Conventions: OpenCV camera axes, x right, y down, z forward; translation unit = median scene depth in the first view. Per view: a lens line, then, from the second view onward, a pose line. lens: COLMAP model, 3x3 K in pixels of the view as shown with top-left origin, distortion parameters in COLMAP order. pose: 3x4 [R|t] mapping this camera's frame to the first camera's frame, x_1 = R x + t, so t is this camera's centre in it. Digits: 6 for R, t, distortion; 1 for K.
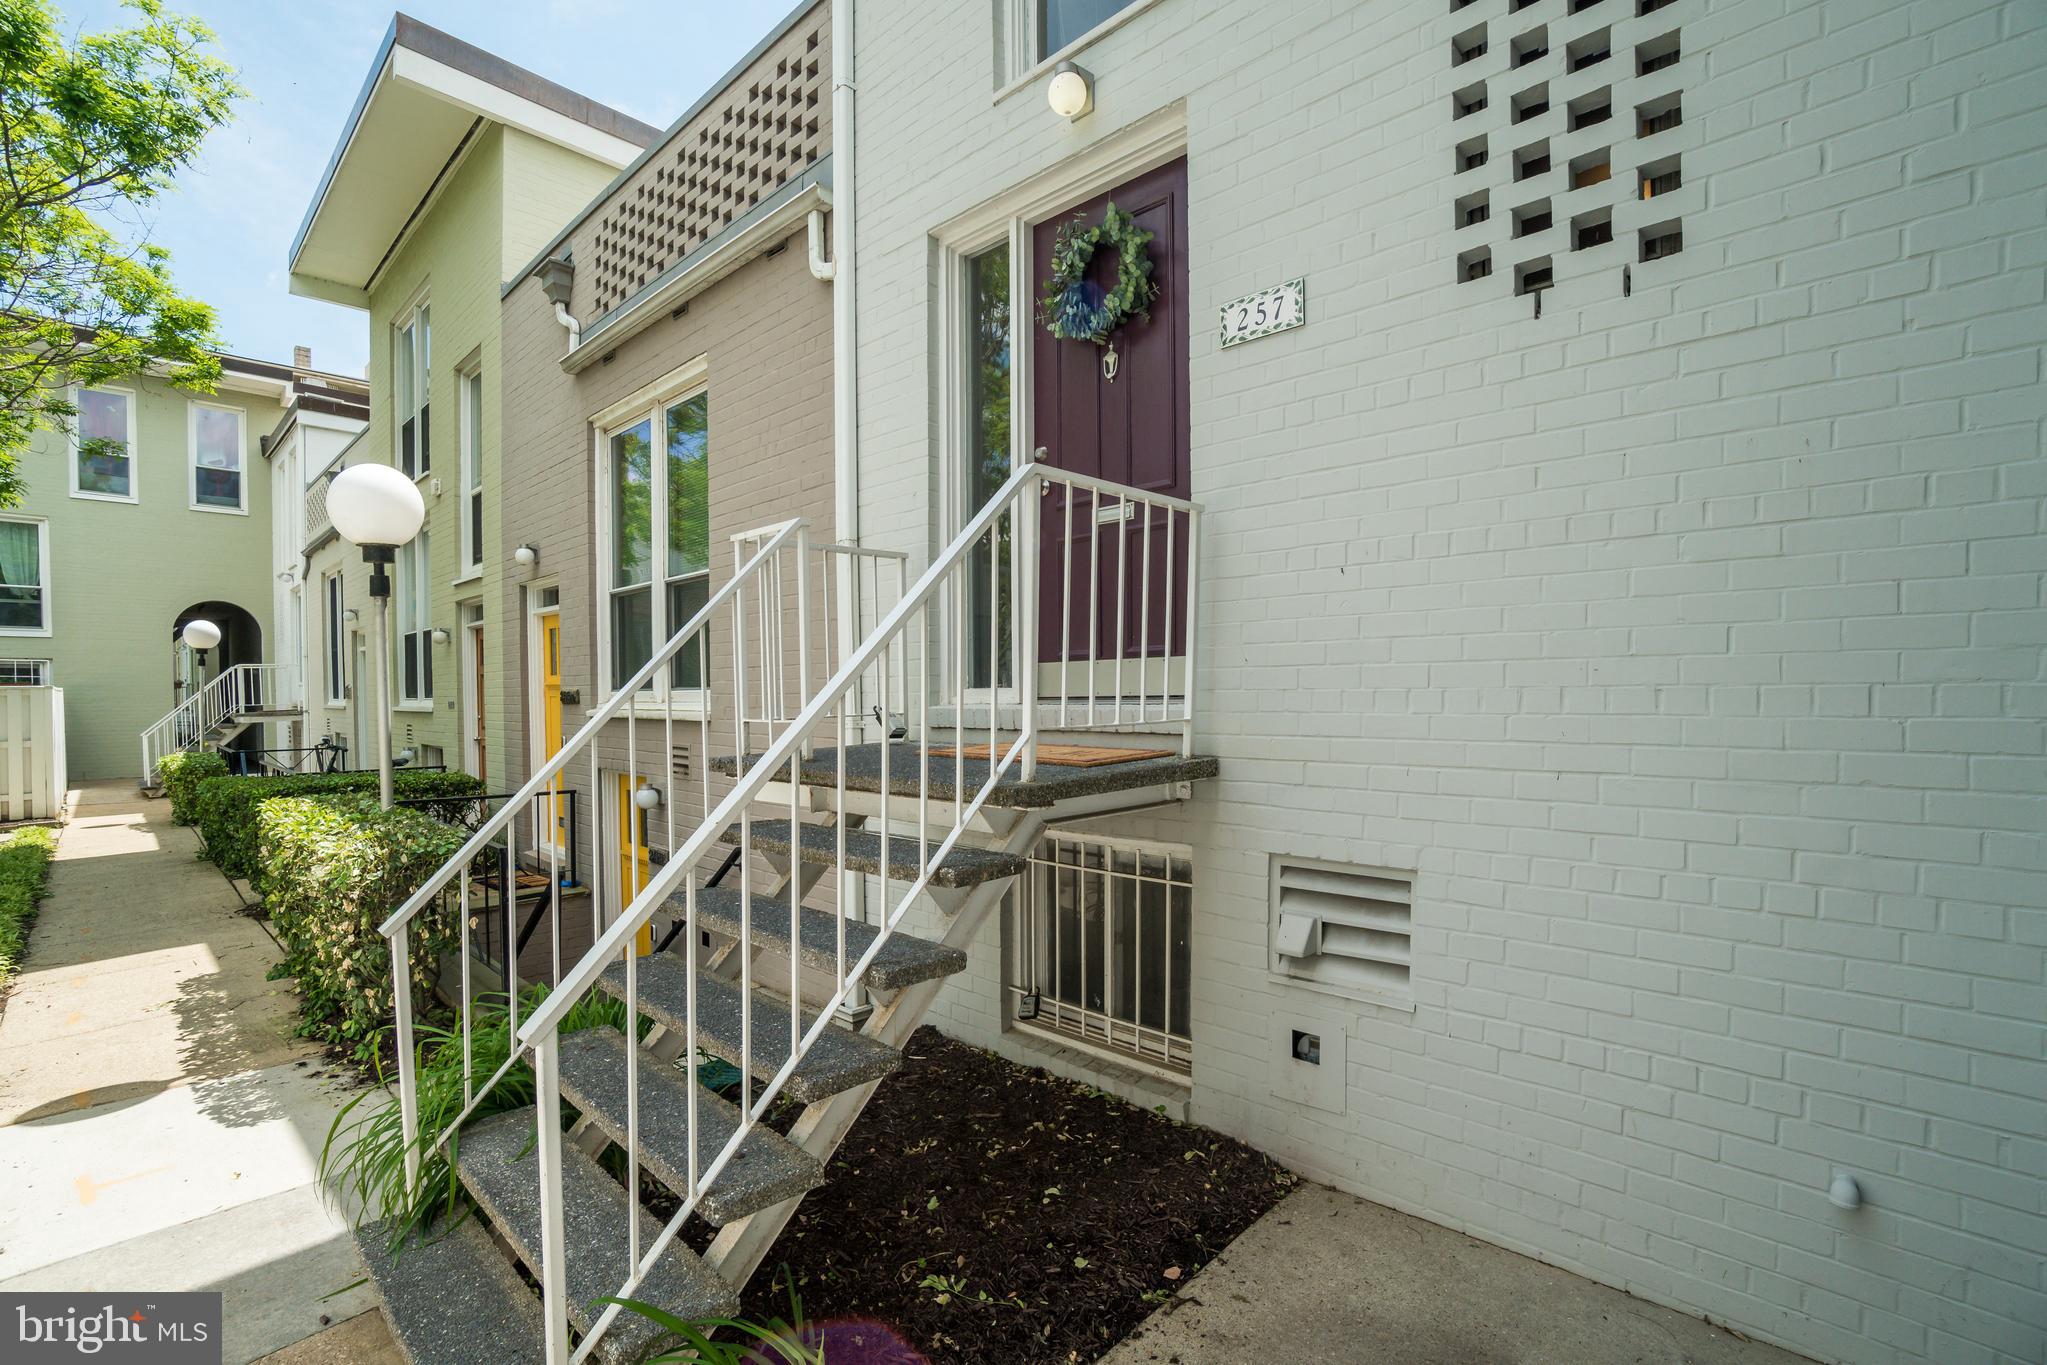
lens RADIAL K [[914.8, 0, 1023.8], [0, 914.8, 725.2], [0, 0, 1]] dist [-0.060089, 0.019812]
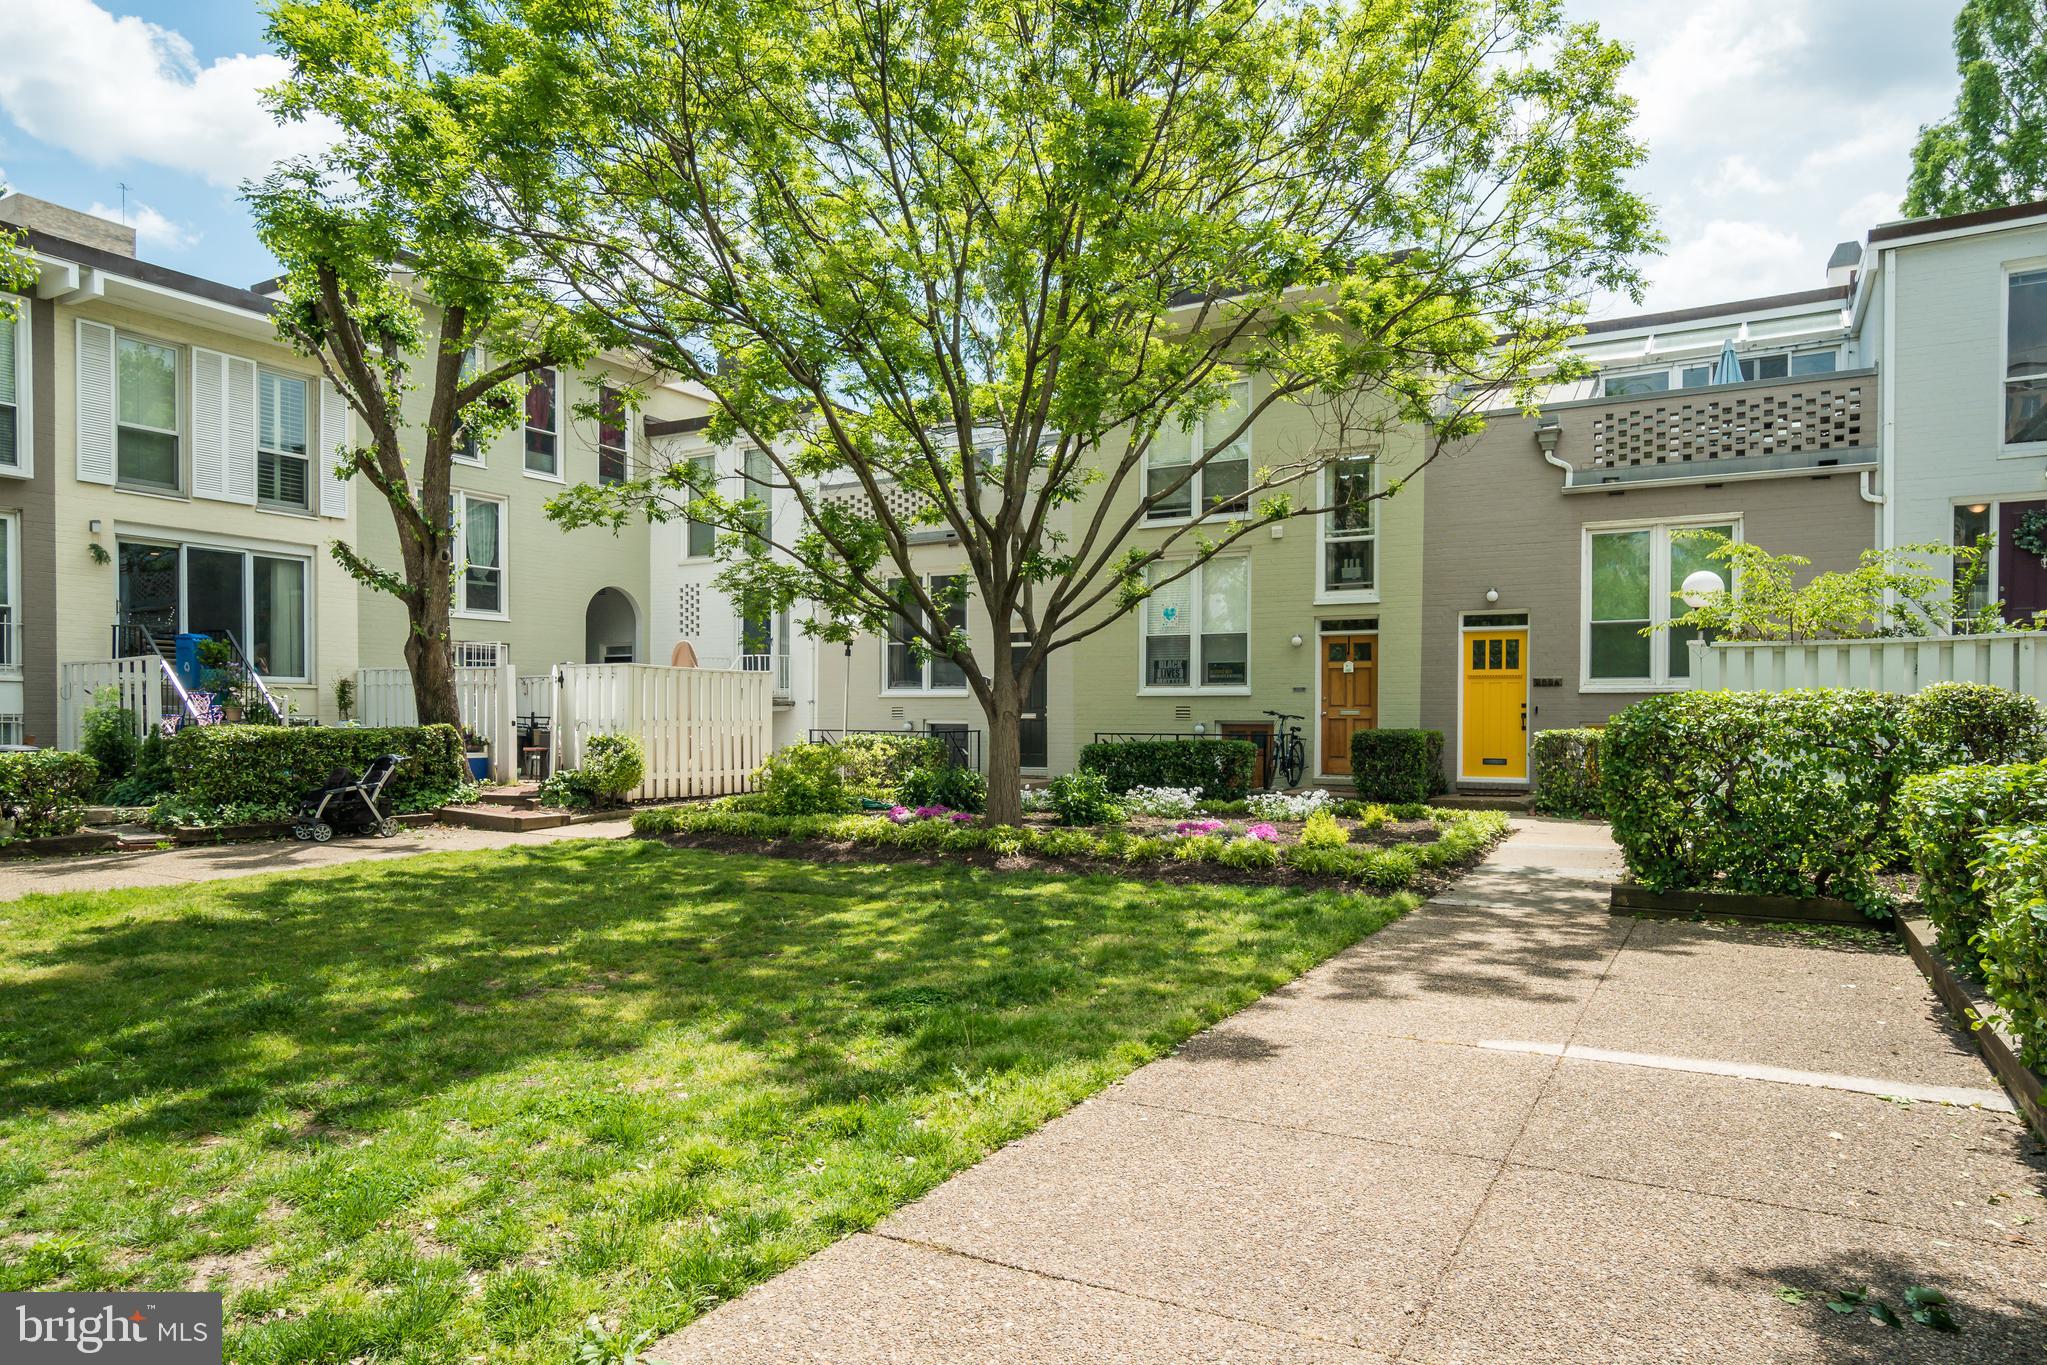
lens RADIAL K [[1098.9, 0, 1023.5], [0, 1098.9, 682.5], [0, 0, 1]] dist [0.001994, 0.000237]
pose [[0.960517, -0.009285, 0.278065, -4.075062], [0.015406, 0.999685, -0.019836, 0.006797], [-0.277793, 0.023336, 0.960357, -1.485991]]
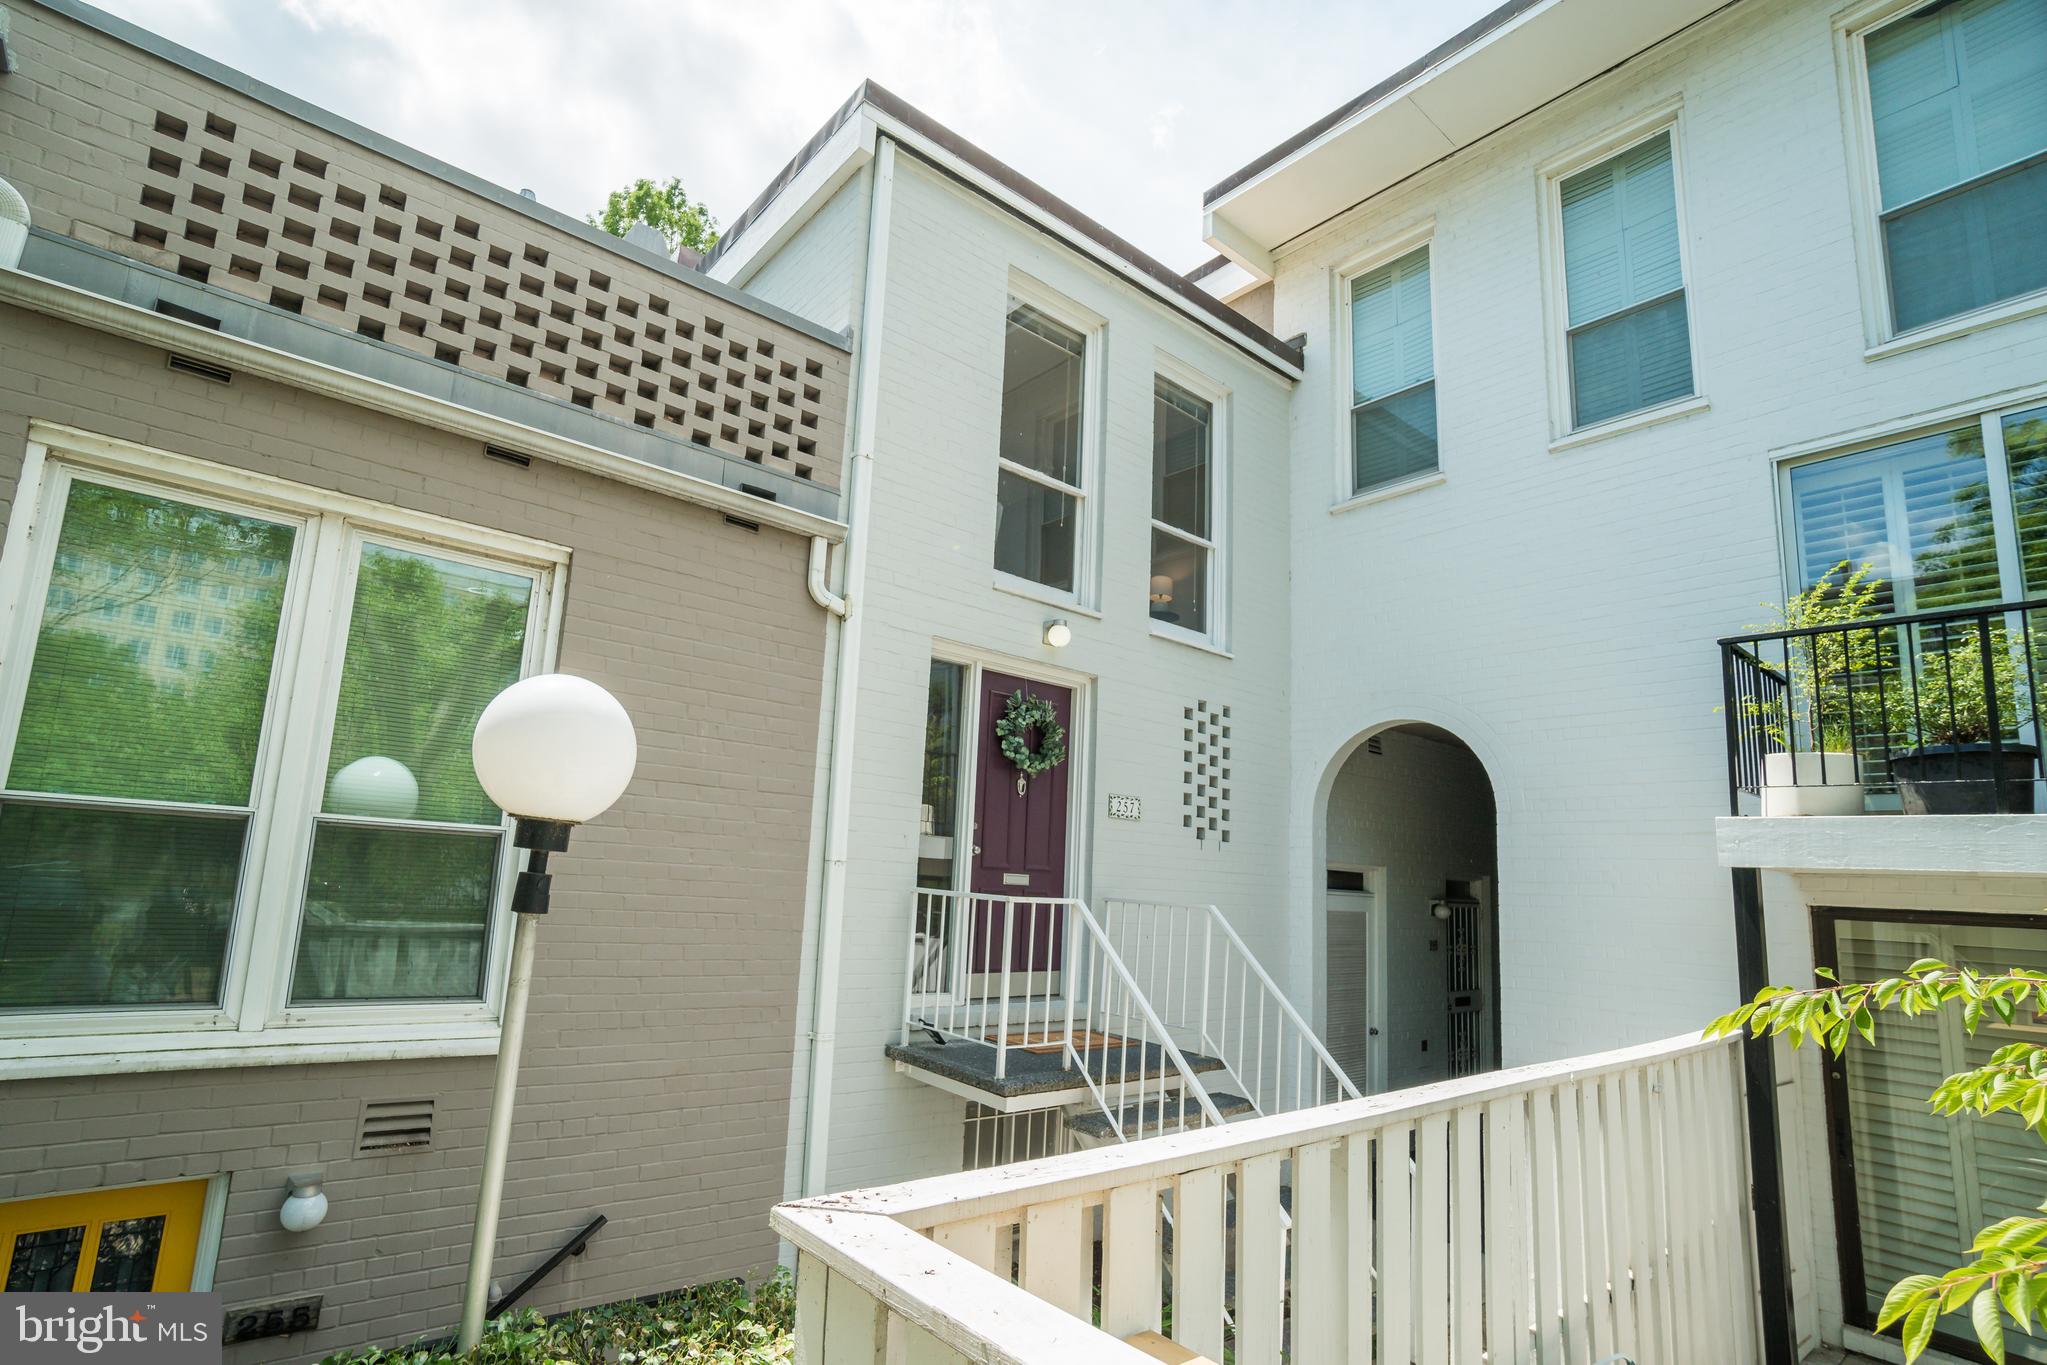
lens RADIAL K [[977.1, 0, 1025.8], [0, 977.1, 738.3], [0, 0, 1]] dist [-0.045712, 0.015885]
pose [[0.112632, 0.162374, 0.980280, -1.653280], [-0.019142, 0.986729, -0.161243, -0.205086], [-0.993452, -0.000603, 0.114246, 0.807437]]
